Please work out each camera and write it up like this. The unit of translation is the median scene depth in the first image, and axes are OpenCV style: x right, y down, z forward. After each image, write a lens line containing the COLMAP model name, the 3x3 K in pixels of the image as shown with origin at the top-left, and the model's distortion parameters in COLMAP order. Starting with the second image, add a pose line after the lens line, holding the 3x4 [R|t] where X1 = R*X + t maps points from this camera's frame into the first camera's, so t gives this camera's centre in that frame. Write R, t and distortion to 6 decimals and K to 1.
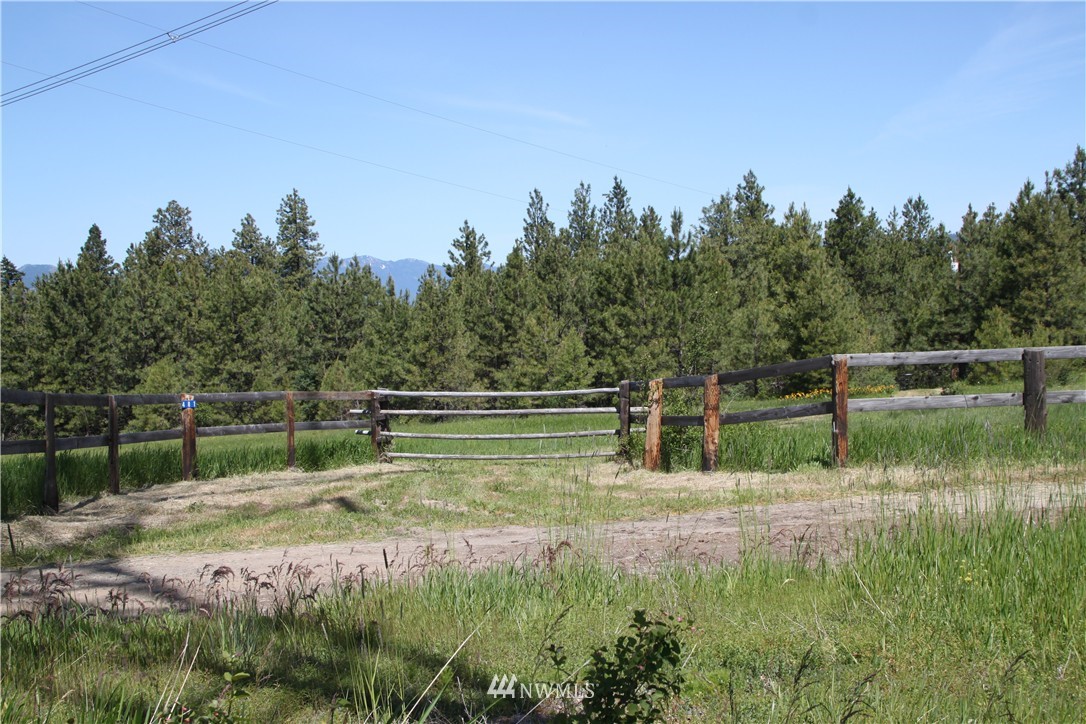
lens RADIAL K [[1262.2, 0, 542.4], [0, 1262.2, 358.0], [0, 0, 1]] dist [0.018097, 0.000000]
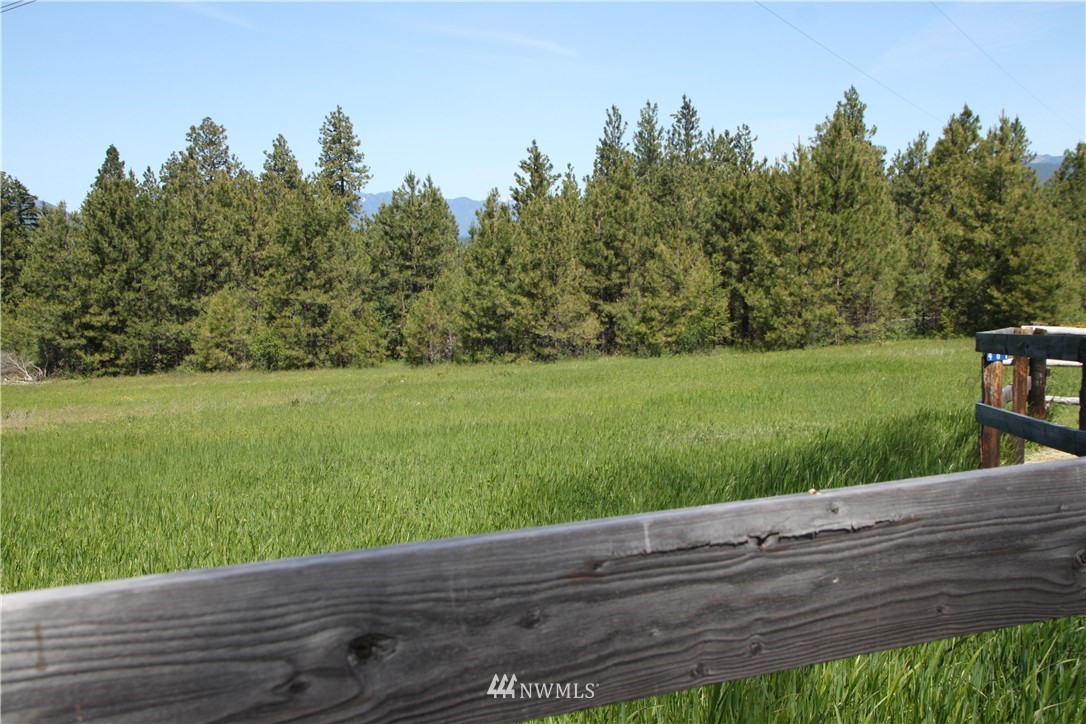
lens RADIAL K [[1262.2, 0, 536.0], [0, 1262.2, 362.4], [0, 0, 1]] dist [0.018097, 0.000000]
pose [[0.999928, 0.006025, 0.010407, -0.085887], [-0.006592, 0.998449, 0.055279, 0.002395], [-0.010058, -0.055344, 0.998417, 0.091394]]
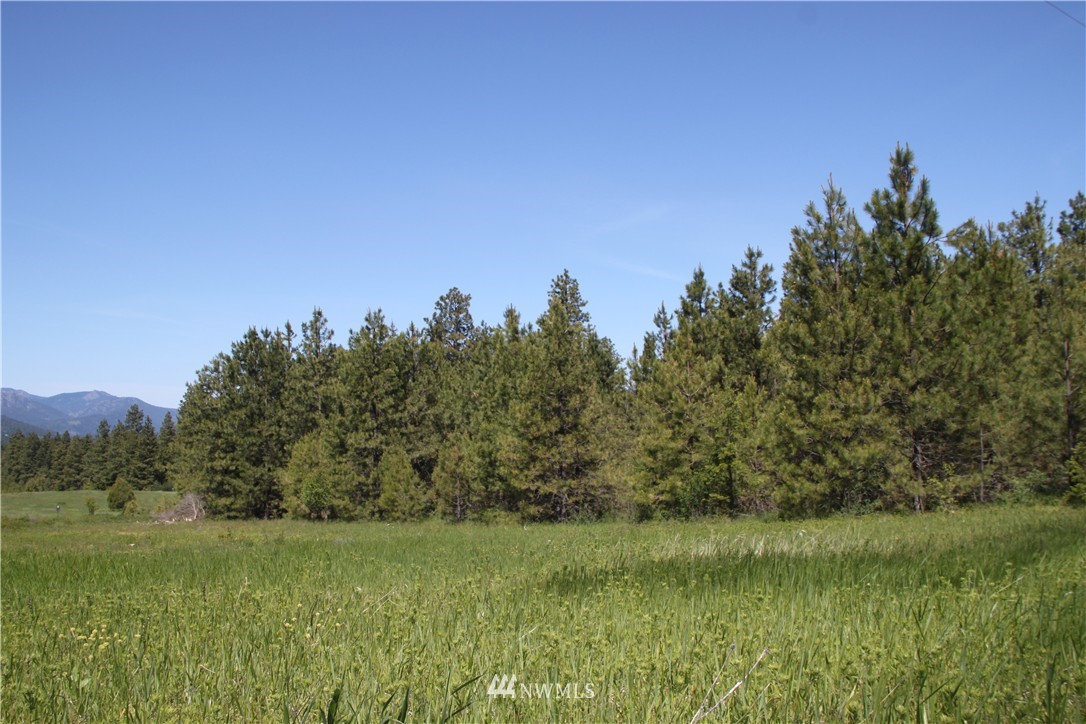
lens RADIAL K [[964.2, 0, 540.9], [0, 964.2, 366.0], [0, 0, 1]] dist [-0.085496, 0.025467]
pose [[0.927631, -0.017508, -0.373088, 0.088467], [-0.018360, 0.995556, -0.092368, 0.013247], [0.373047, 0.092533, 0.923186, 0.447208]]
